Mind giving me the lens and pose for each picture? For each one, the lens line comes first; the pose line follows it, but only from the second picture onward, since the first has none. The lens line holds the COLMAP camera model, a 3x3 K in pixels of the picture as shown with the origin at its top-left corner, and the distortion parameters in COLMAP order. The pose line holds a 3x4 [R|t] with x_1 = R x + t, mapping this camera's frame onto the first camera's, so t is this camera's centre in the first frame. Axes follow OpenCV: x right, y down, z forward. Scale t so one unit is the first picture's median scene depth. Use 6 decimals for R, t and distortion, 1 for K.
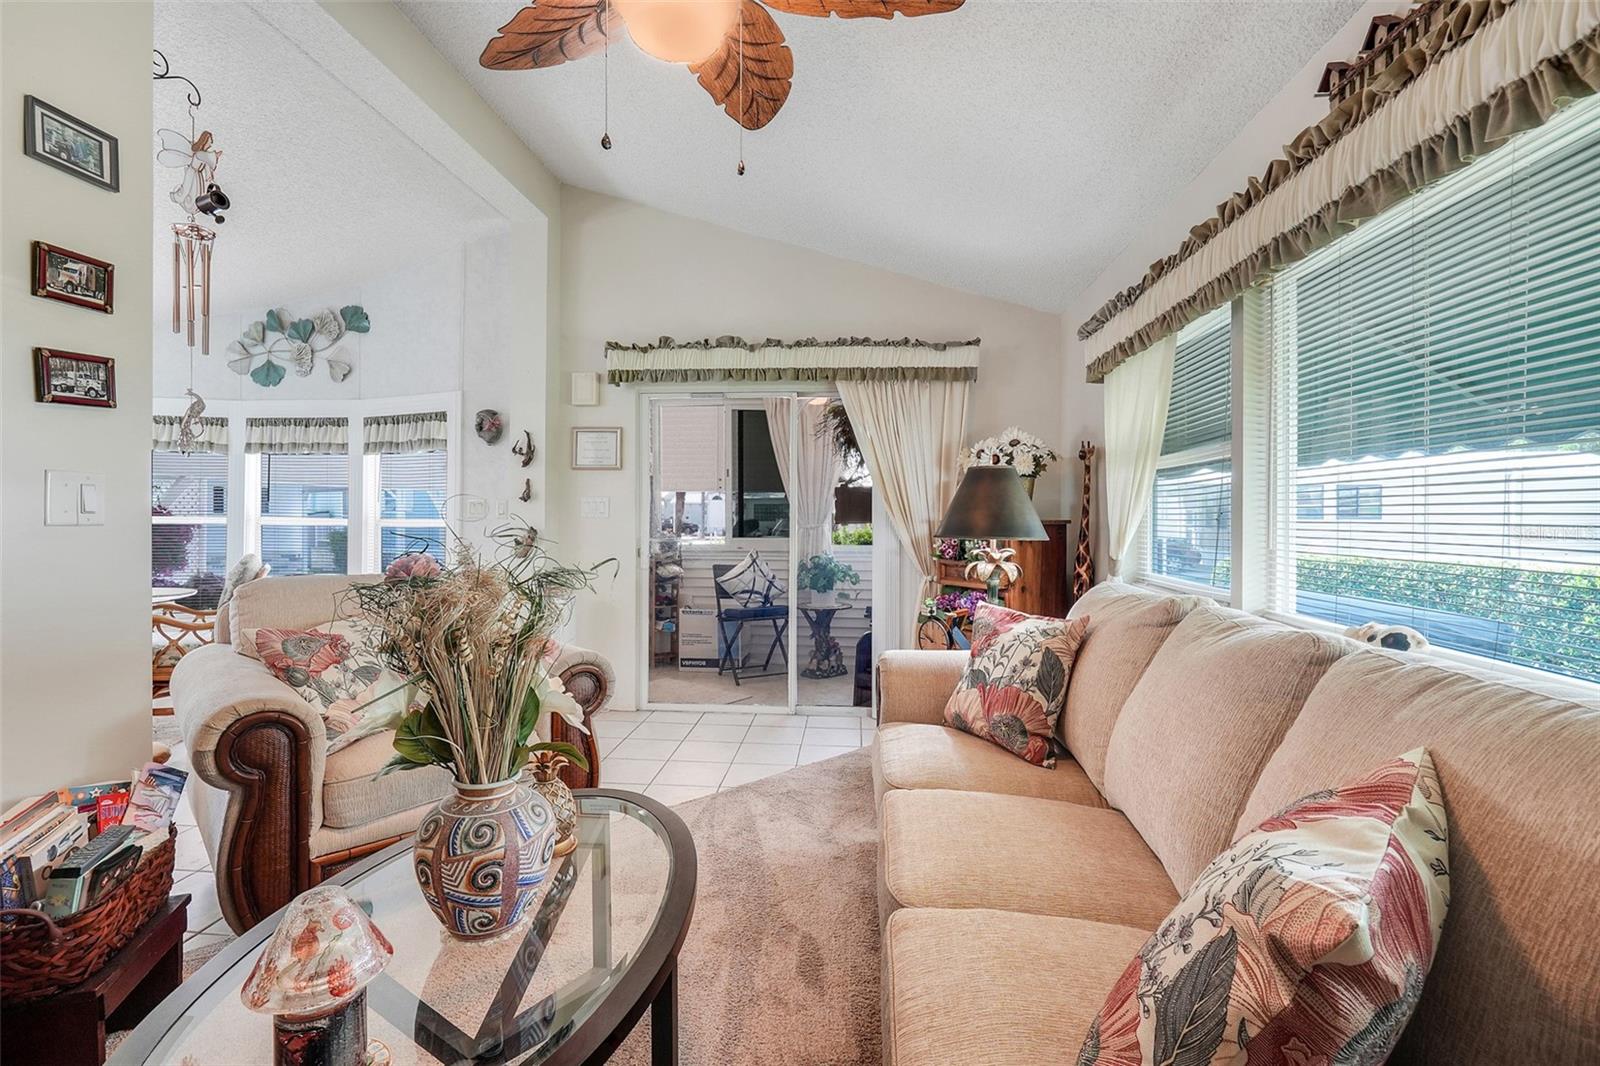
lens RADIAL K [[724.5, 0, 795.3], [0, 724.5, 517.1], [0, 0, 1]] dist [-0.011935, 0.002601]
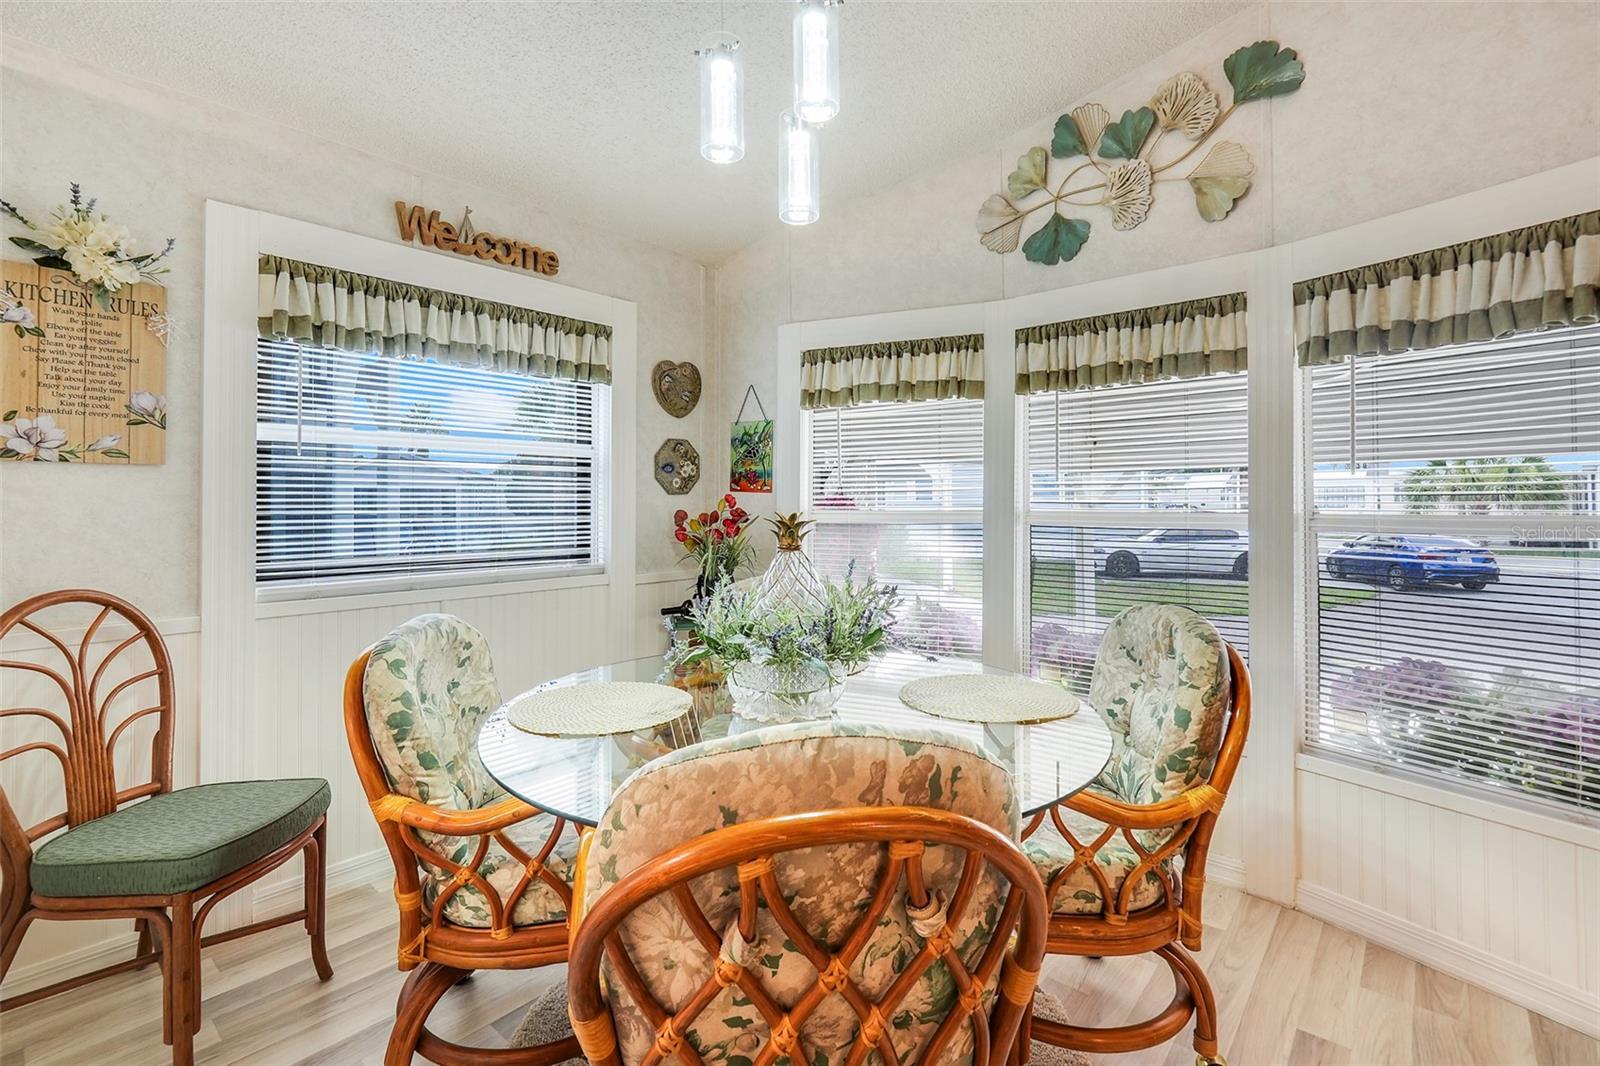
lens RADIAL K [[724.5, 0, 803.9], [0, 724.5, 488.8], [0, 0, 1]] dist [-0.011935, 0.002601]
pose [[0.814281, -0.022080, -0.580051, -0.589642], [0.010385, 0.999670, -0.023474, -0.005881], [0.580378, 0.013090, 0.814242, 0.471430]]
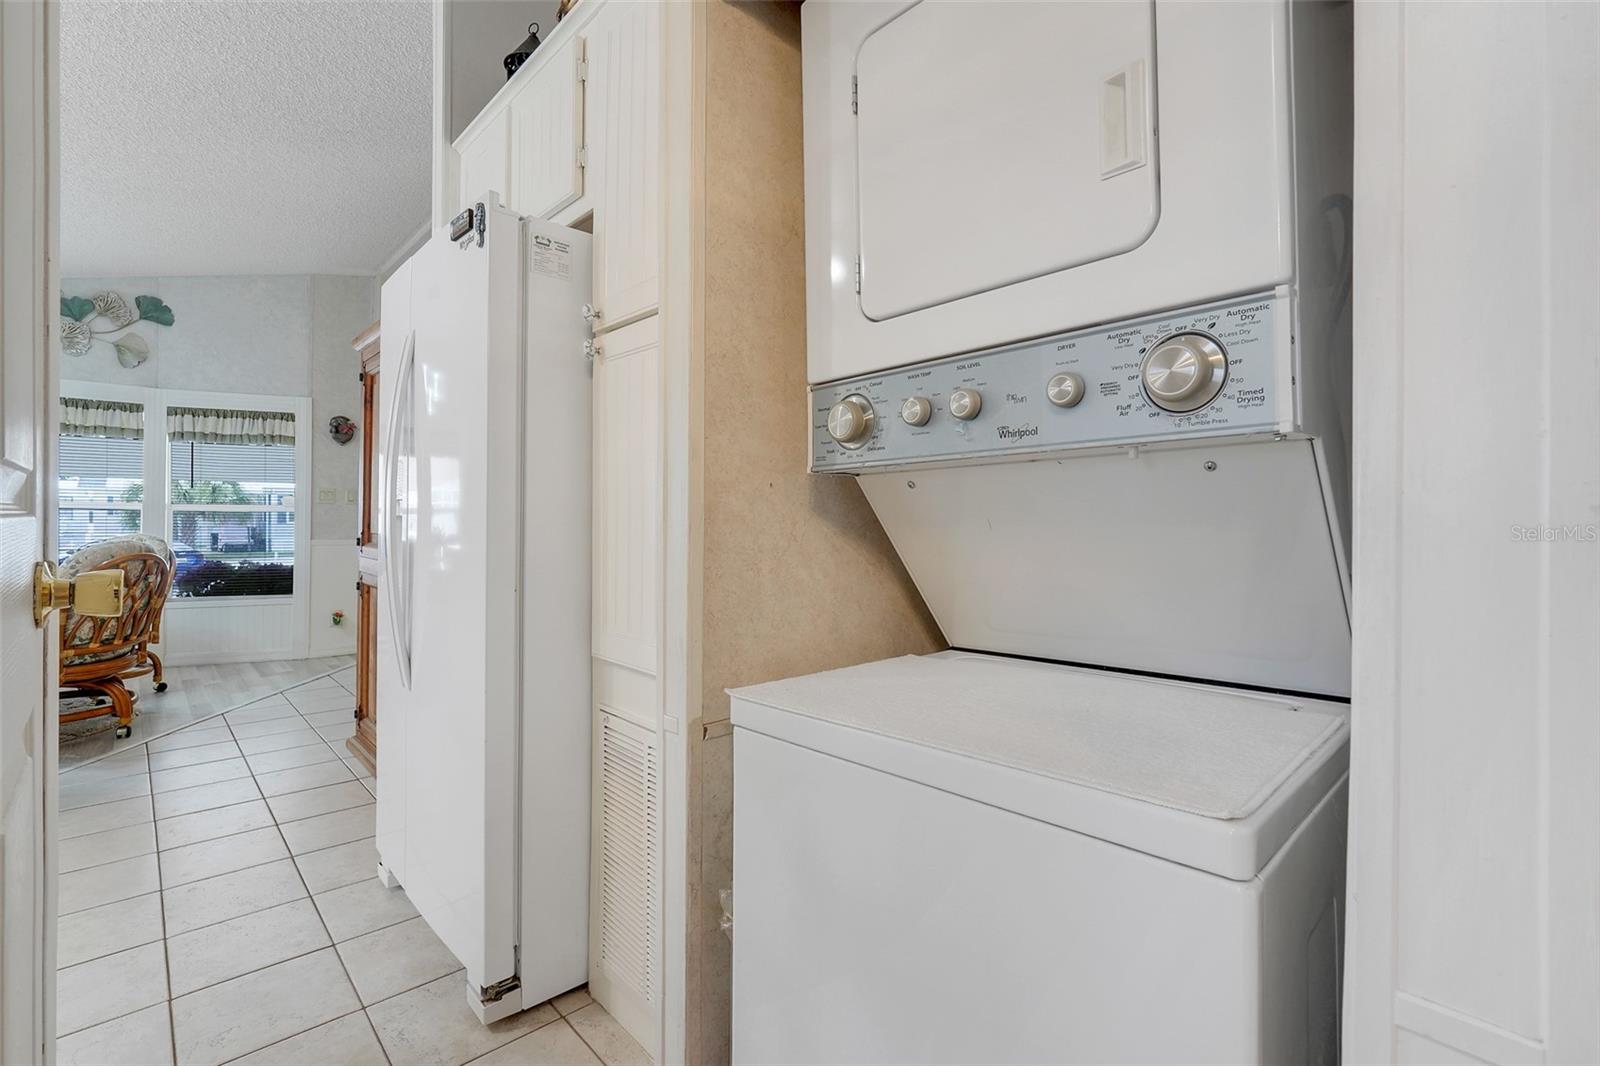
lens RADIAL K [[724.5, 0, 785.7], [0, 724.5, 531.5], [0, 0, 1]] dist [-0.011935, 0.002601]
pose [[0.666797, -0.014140, 0.745105, -0.780072], [0.002408, 0.999856, 0.016820, 0.028111], [-0.745235, -0.009421, 0.666735, -0.367485]]
